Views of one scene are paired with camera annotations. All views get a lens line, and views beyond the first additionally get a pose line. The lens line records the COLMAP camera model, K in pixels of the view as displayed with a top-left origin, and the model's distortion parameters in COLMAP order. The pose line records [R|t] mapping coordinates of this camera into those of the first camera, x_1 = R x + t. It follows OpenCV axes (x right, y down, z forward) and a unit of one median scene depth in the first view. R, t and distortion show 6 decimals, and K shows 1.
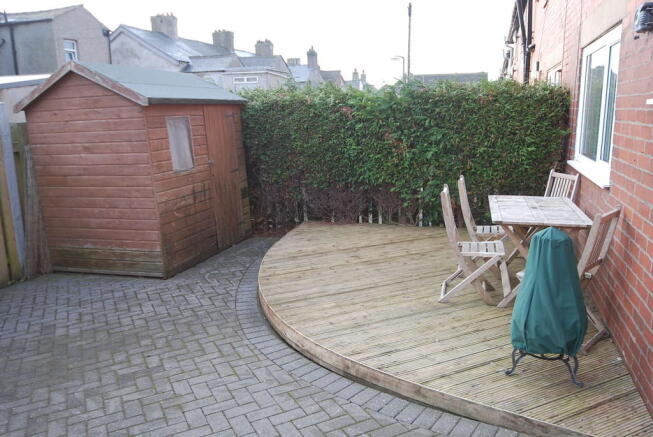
lens RADIAL K [[521.8, 0, 328.9], [0, 521.8, 216.8], [0, 0, 1]] dist [-0.015276, 0.000871]
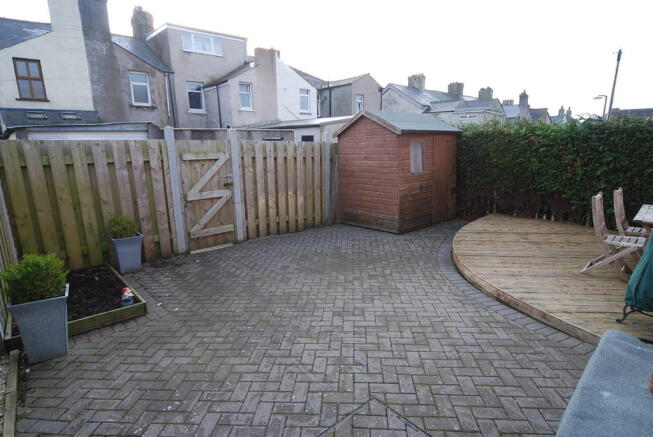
lens RADIAL K [[343.9, 0, 327.7], [0, 343.9, 222.4], [0, 0, 1]] dist [-0.013904, 0.002371]
pose [[0.863390, 0.126355, -0.488459, 0.037658], [-0.107027, 0.991967, 0.067424, 0.026277], [0.493054, -0.005934, 0.869978, -0.115117]]
